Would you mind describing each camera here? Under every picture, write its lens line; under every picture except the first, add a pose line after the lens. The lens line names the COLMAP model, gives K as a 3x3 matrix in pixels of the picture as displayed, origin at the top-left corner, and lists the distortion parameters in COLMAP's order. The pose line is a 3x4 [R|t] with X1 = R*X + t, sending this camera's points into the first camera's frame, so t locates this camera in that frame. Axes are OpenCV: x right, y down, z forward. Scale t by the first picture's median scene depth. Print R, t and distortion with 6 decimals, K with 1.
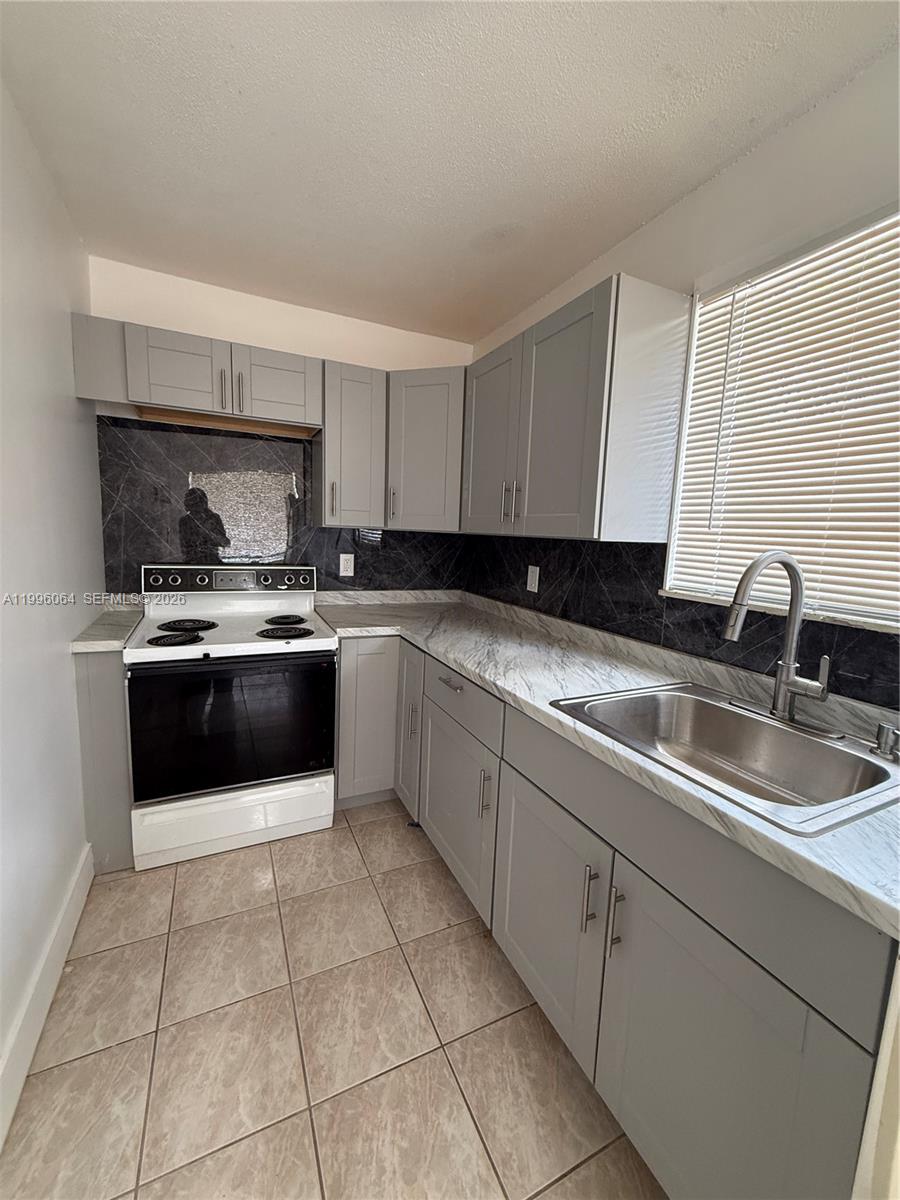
lens RADIAL K [[485.0, 0, 448.5], [0, 485.0, 589.7], [0, 0, 1]] dist [0.001147, 0.001744]
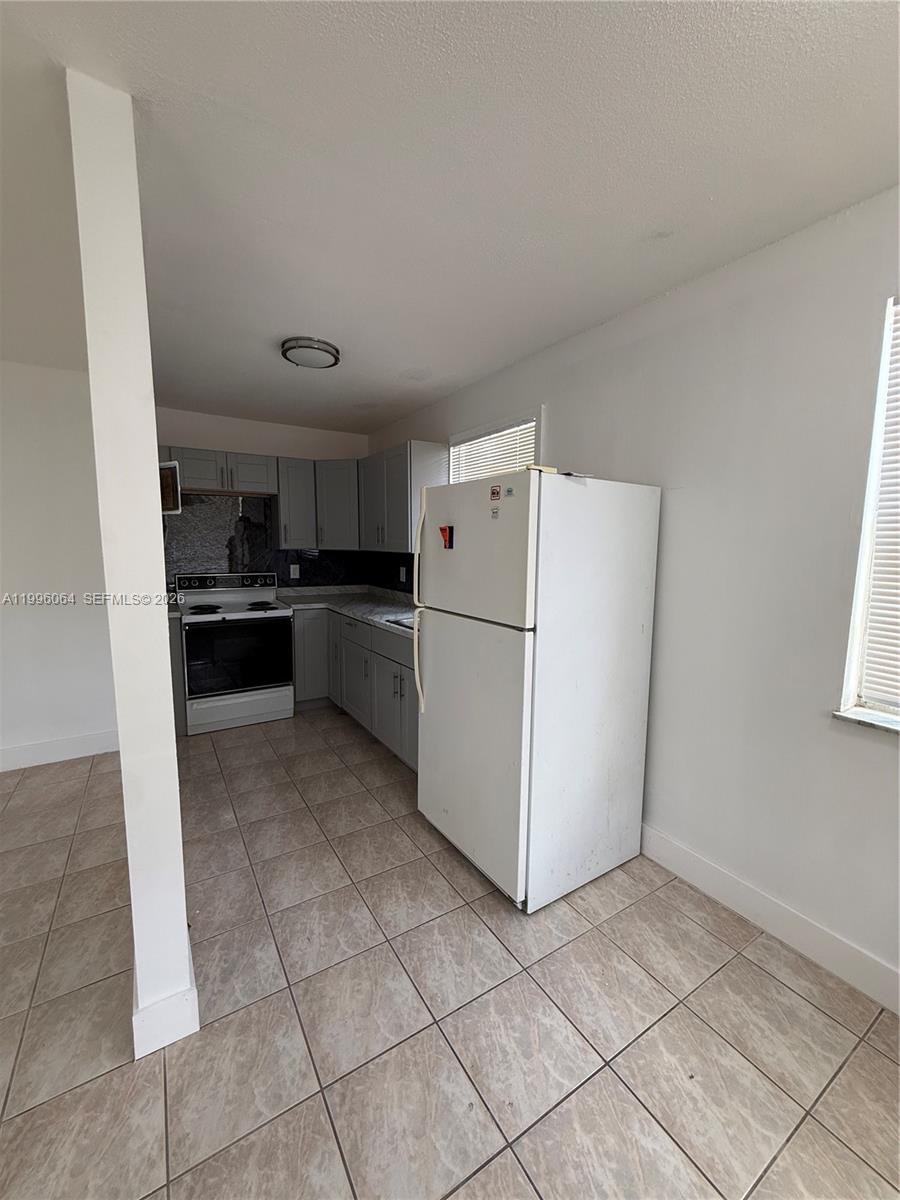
lens RADIAL K [[485.0, 0, 459.8], [0, 485.0, 603.5], [0, 0, 1]] dist [0.001147, 0.001744]
pose [[0.991487, -0.047053, 0.121406, 0.164264], [0.046122, 0.998881, 0.010471, 0.077803], [-0.121763, -0.004782, 0.992548, -0.826307]]
